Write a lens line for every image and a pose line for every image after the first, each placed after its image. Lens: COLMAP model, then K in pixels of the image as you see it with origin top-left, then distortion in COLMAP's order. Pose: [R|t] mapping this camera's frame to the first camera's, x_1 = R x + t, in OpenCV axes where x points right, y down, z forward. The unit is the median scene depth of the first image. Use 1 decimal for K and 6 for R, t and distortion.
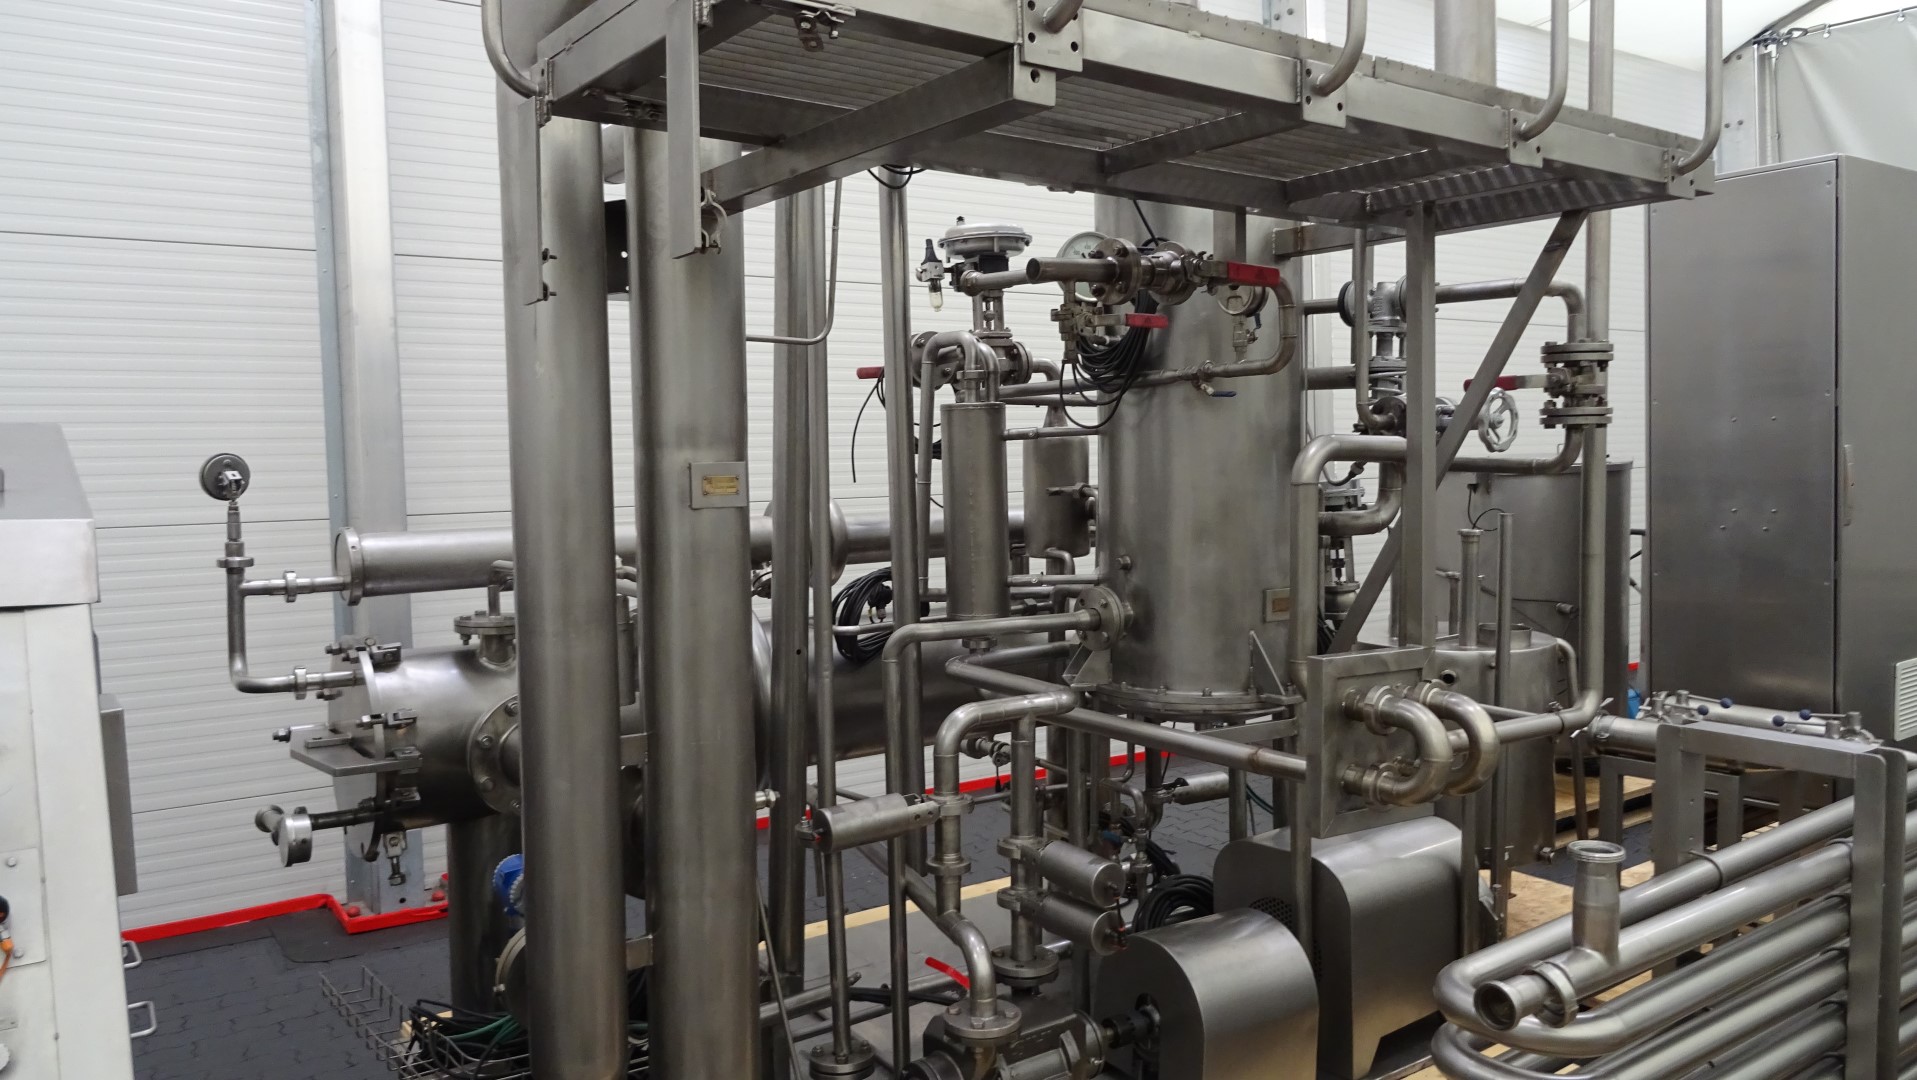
lens RADIAL K [[1370.7, 0, 963.0], [0, 1370.7, 539.5], [0, 0, 1]] dist [0.010068, -0.005313]
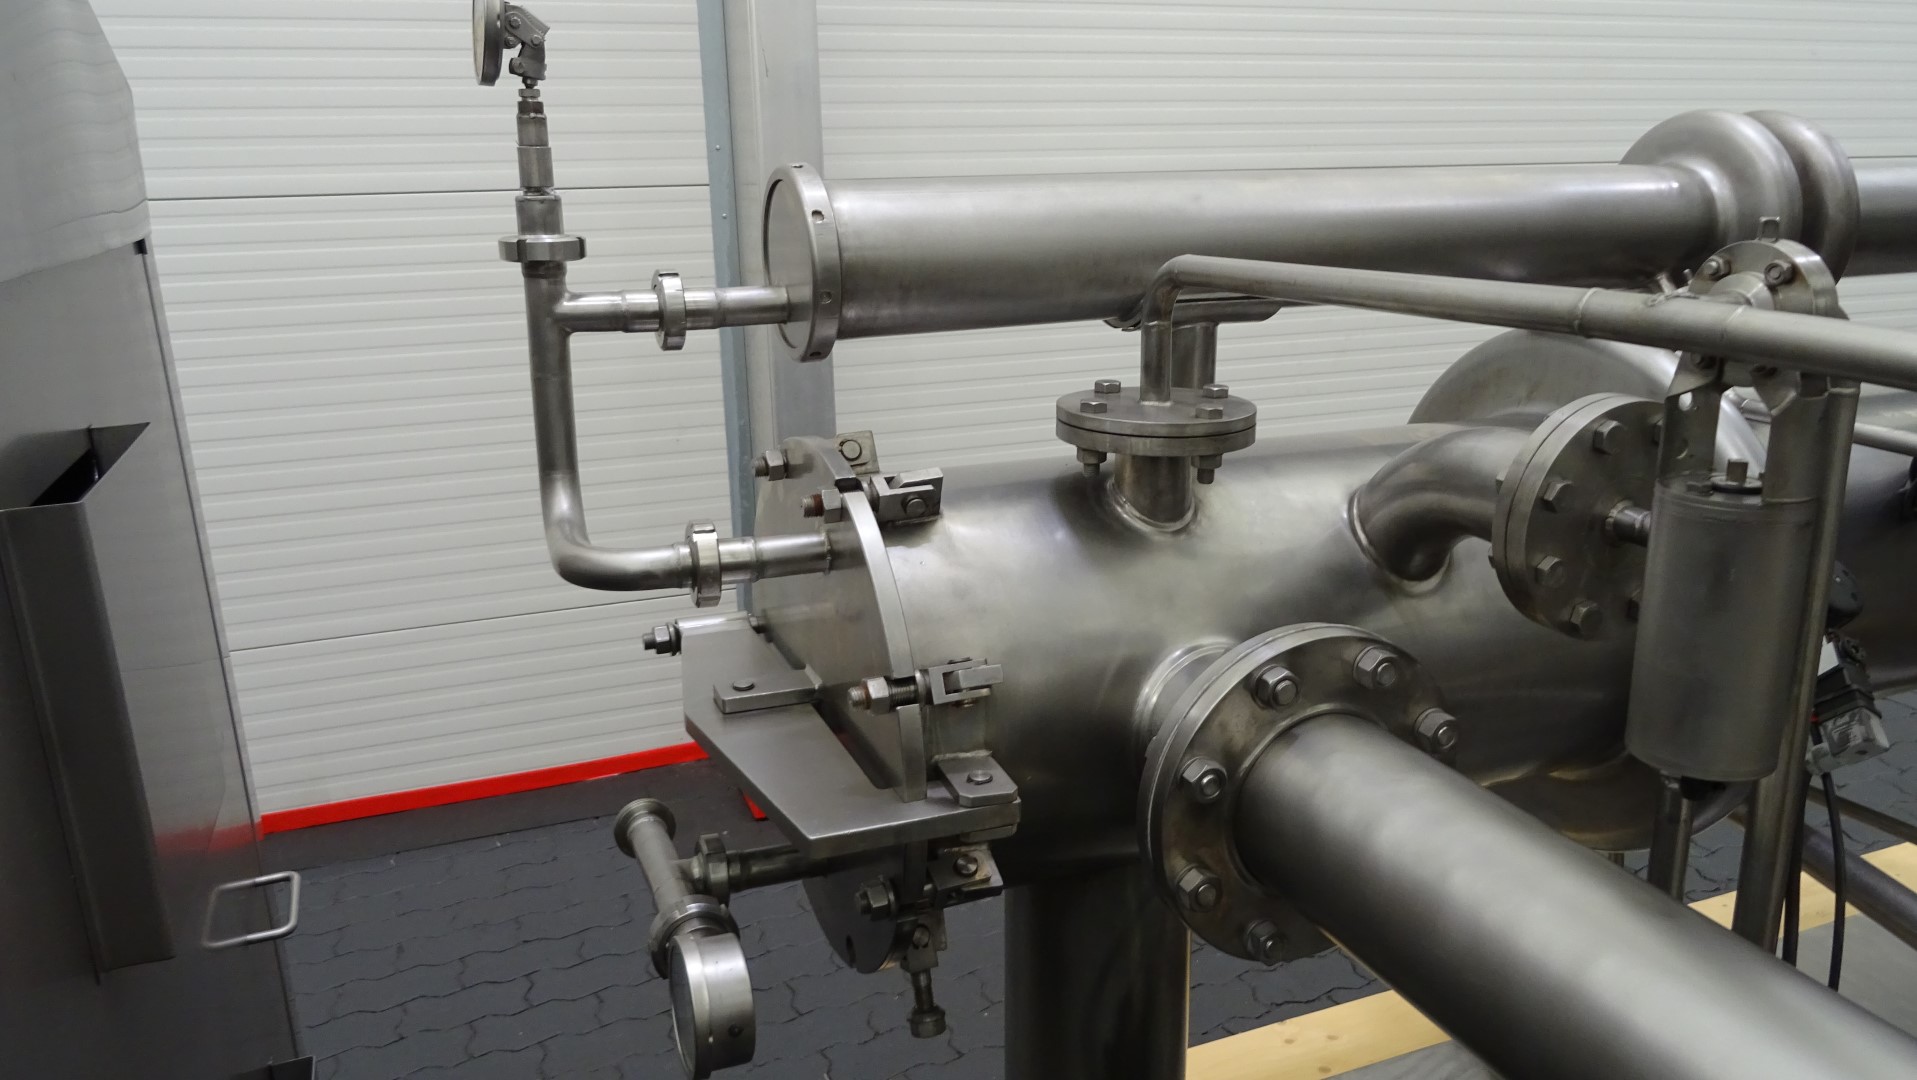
lens RADIAL K [[1370.7, 0, 961.2], [0, 1370.7, 539.2], [0, 0, 1]] dist [0.010068, -0.005313]
pose [[0.972739, 0.062972, -0.223190, -0.315921], [-0.014477, 0.977038, 0.212573, 0.012921], [0.231451, -0.203547, 0.951314, 0.629232]]
